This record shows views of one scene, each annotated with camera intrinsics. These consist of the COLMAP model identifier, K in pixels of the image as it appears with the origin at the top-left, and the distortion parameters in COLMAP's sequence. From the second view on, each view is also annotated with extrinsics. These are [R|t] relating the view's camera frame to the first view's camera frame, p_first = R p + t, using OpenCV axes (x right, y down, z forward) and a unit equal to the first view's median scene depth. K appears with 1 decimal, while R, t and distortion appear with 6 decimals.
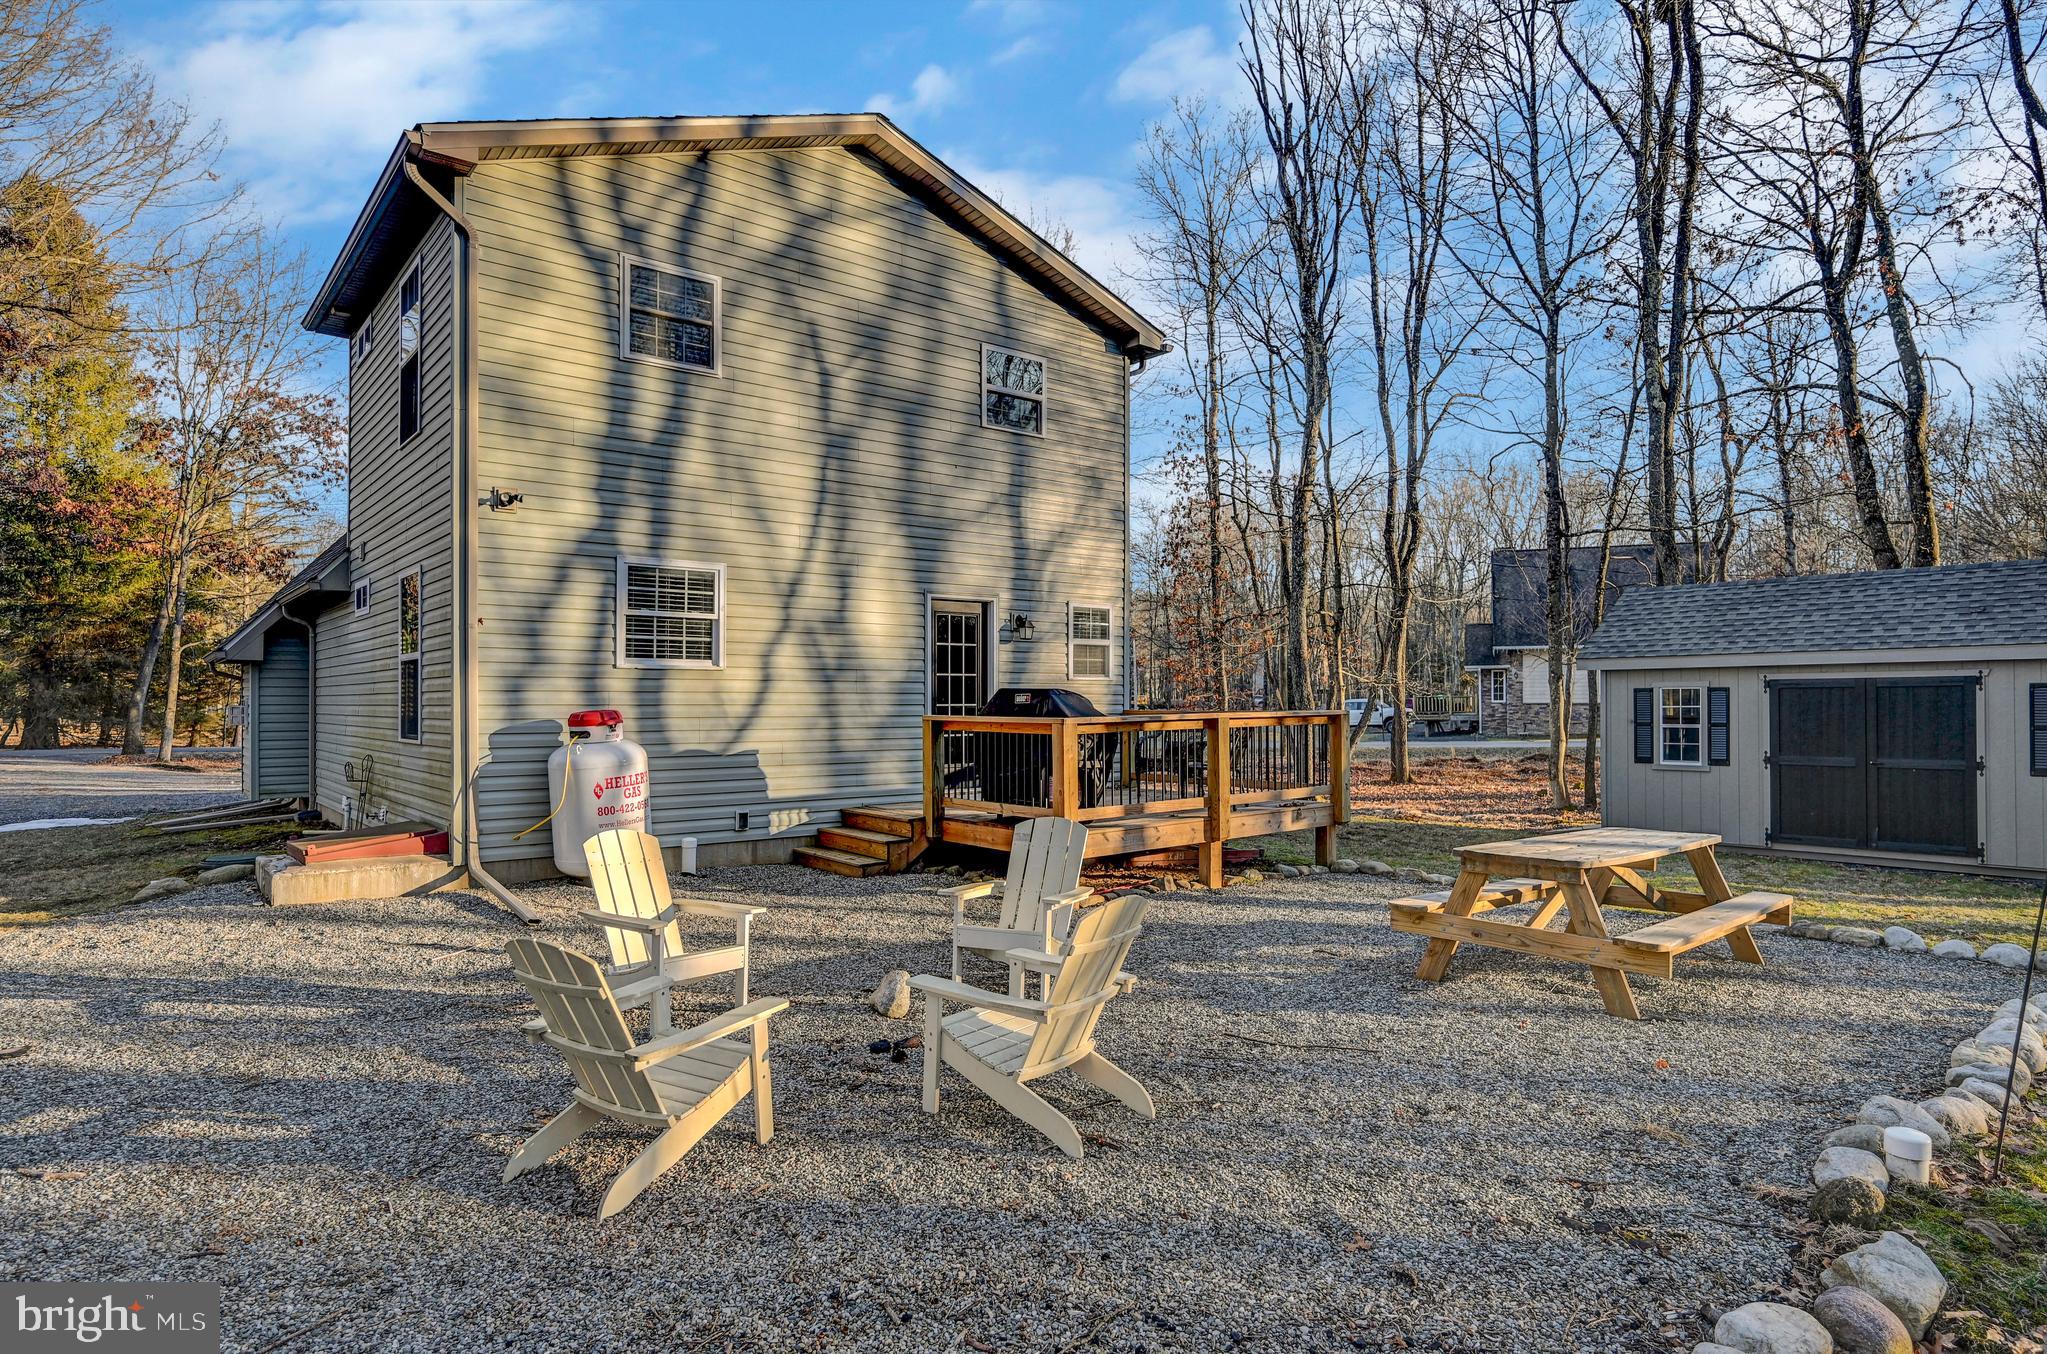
lens RADIAL K [[1122.2, 0, 1031.6], [0, 1122.2, 692.6], [0, 0, 1]] dist [-0.002698, -0.000522]
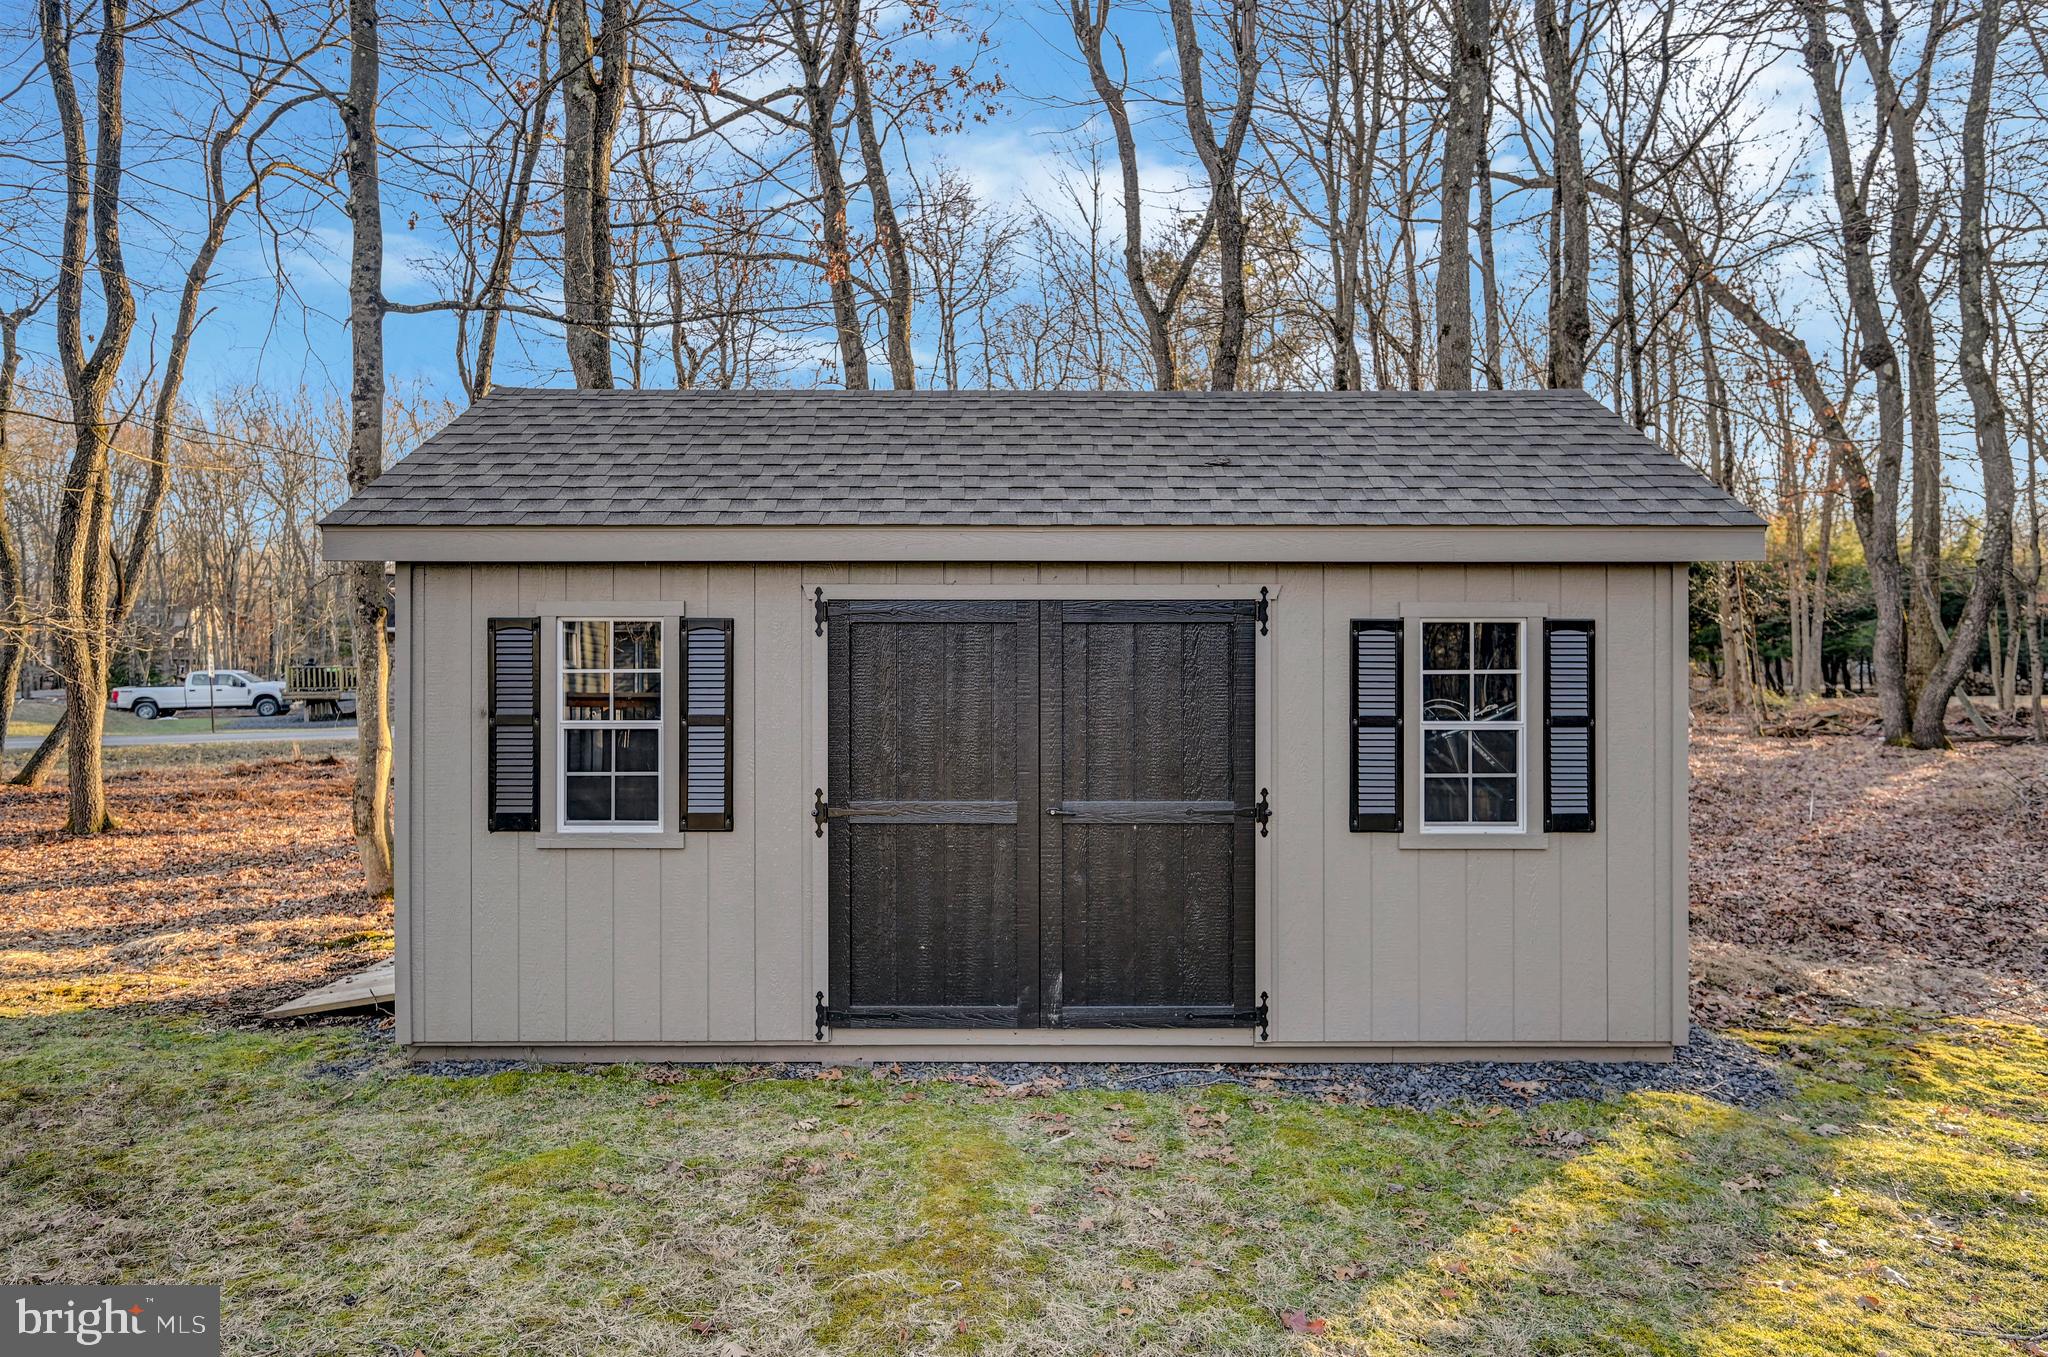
lens RADIAL K [[1122.7, 0, 1032.1], [0, 1122.7, 694.1], [0, 0, 1]] dist [-0.002698, -0.000522]
pose [[0.642952, -0.005307, 0.765888, 0.154958], [-0.012068, 0.999782, 0.017058, 0.004871], [-0.765811, -0.020210, 0.642747, 0.264344]]
